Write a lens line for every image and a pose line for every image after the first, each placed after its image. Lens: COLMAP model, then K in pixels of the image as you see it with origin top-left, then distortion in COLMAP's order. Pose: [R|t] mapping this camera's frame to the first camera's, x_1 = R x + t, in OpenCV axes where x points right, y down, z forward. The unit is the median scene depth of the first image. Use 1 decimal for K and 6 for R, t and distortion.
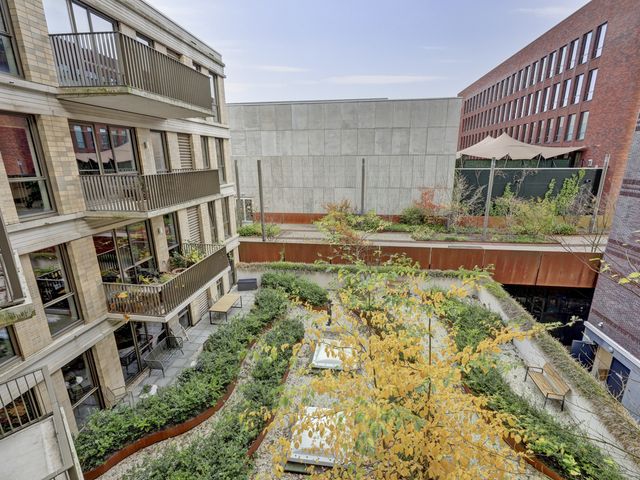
lens RADIAL K [[293.0, 0, 318.1], [0, 293.0, 231.2], [0, 0, 1]] dist [-0.003189, -0.000180]
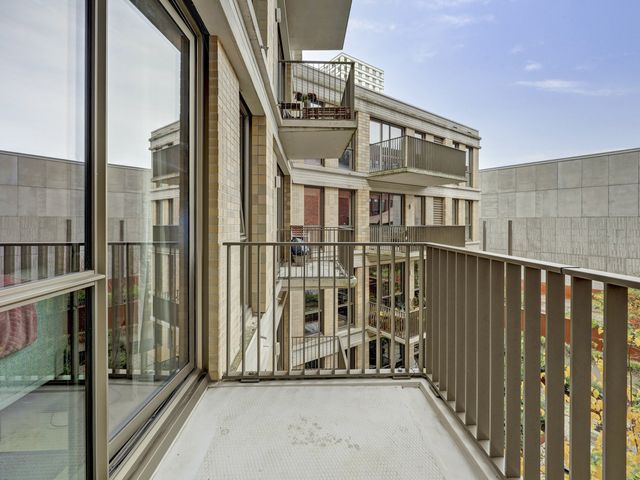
lens RADIAL K [[293.0, 0, 318.1], [0, 293.0, 231.2], [0, 0, 1]] dist [-0.003189, -0.000180]
pose [[0.703809, 0.025908, -0.709917, 0.060949], [-0.179701, 0.973326, -0.142634, 0.070607], [0.687285, 0.227959, 0.689691, -0.162496]]
